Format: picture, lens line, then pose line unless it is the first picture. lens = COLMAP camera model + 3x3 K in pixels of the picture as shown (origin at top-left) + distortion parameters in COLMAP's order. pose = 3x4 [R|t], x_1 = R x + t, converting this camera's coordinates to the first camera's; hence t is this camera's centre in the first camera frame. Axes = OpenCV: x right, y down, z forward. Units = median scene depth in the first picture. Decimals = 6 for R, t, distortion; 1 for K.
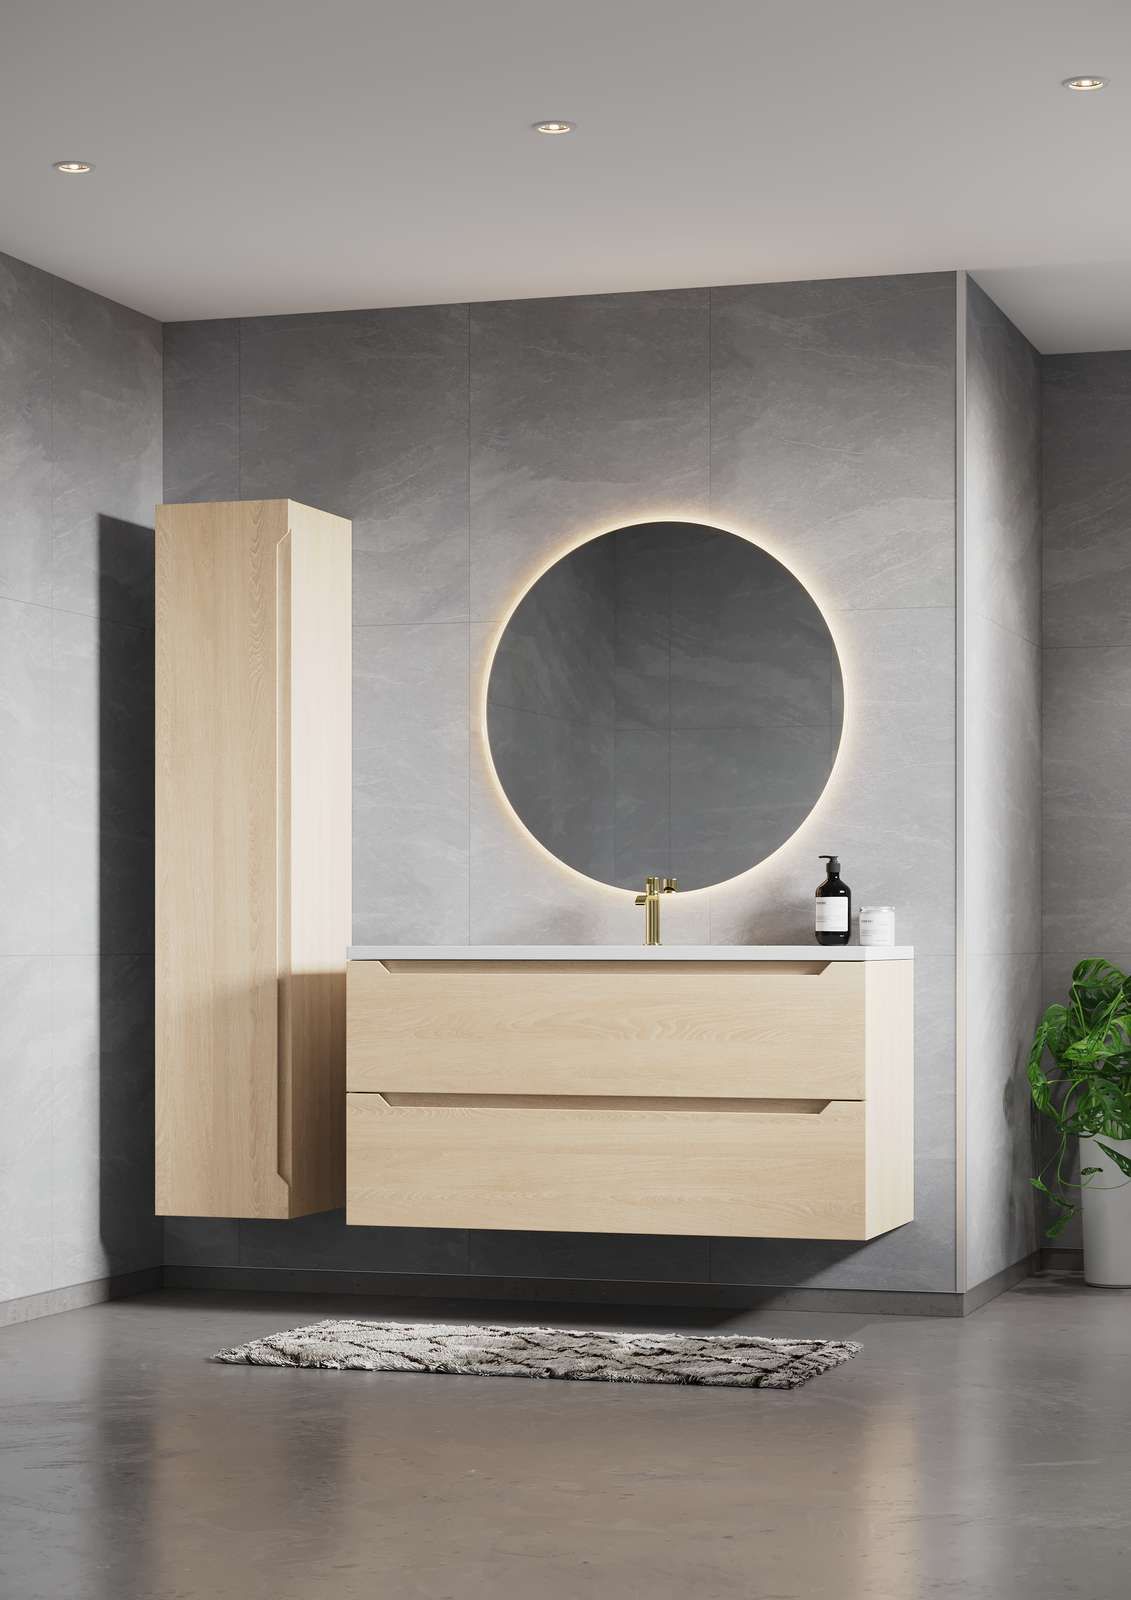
lens RADIAL K [[3001.5, 0, 566.3], [0, 3001.5, 881.2], [0, 0, 1]] dist [0.022604, 0.178834]
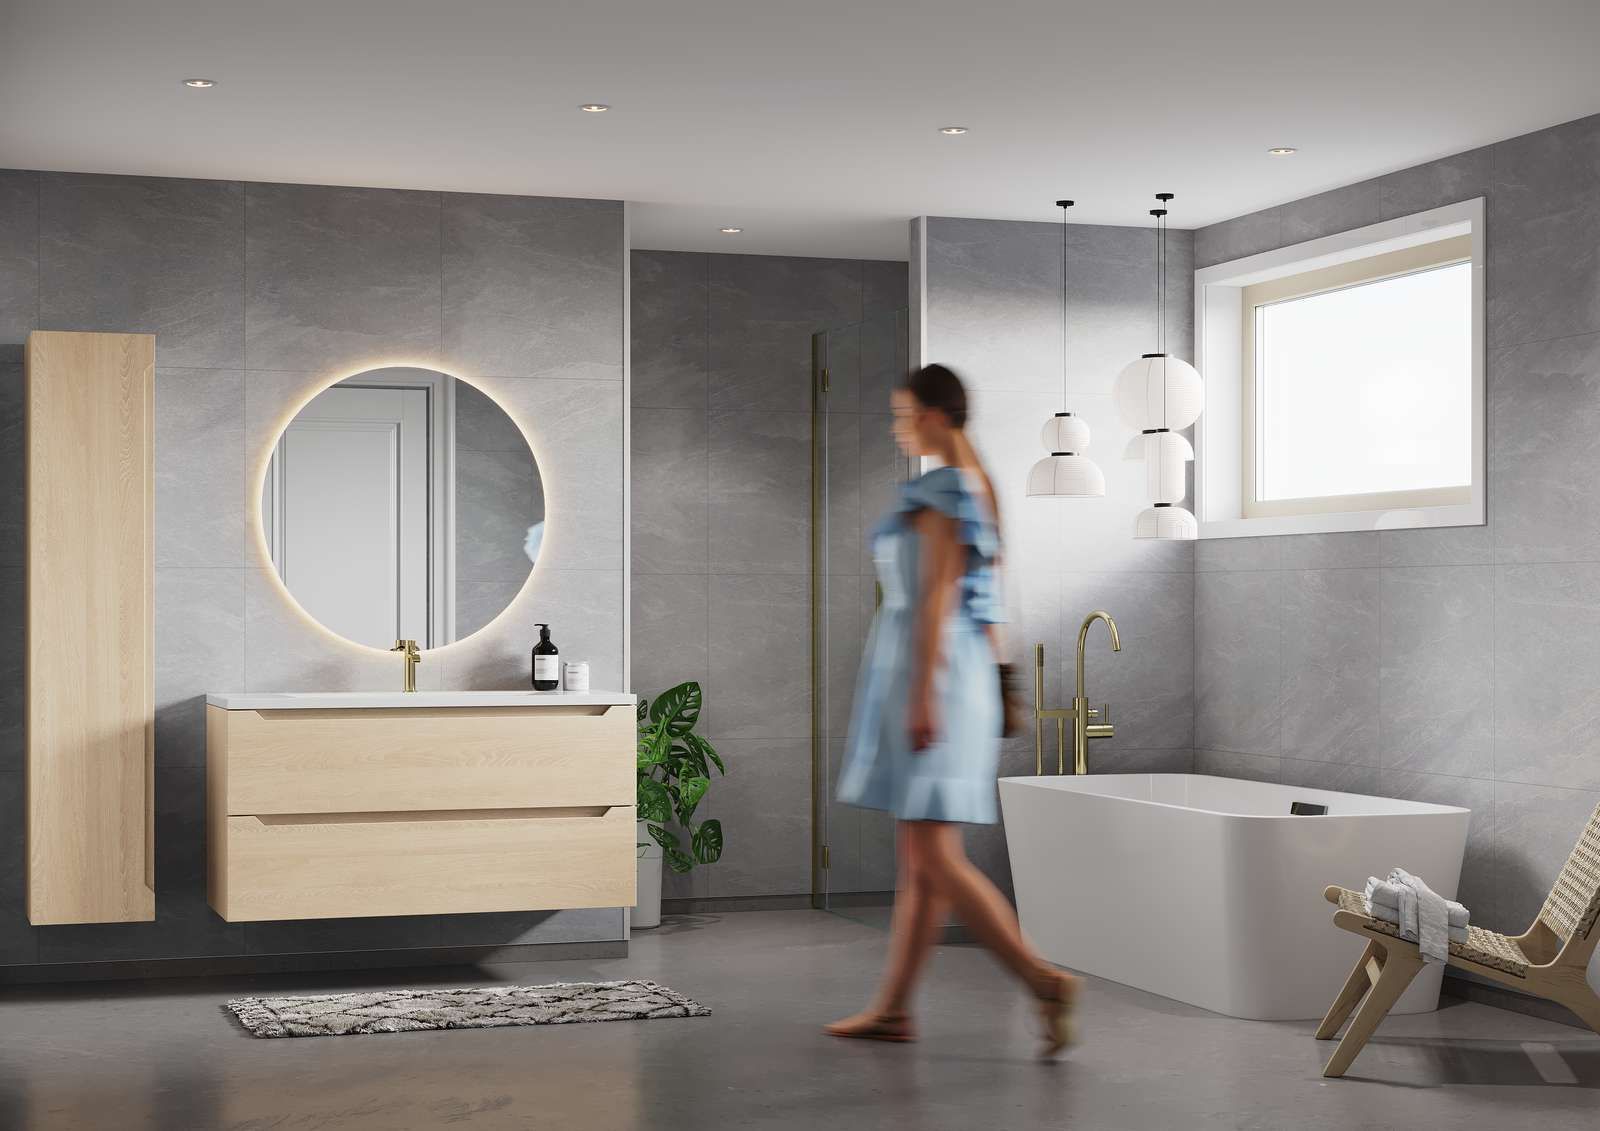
lens RADIAL K [[2490.5, 0, 800.0], [0, 2490.5, 565.5], [0, 0, 1]] dist [-0.008085, 0.000091]
pose [[0.820271, 0.011492, 0.571859, -0.454881], [-0.009033, 0.999934, -0.007138, -0.027660], [-0.571903, 0.000689, 0.820321, 0.013450]]
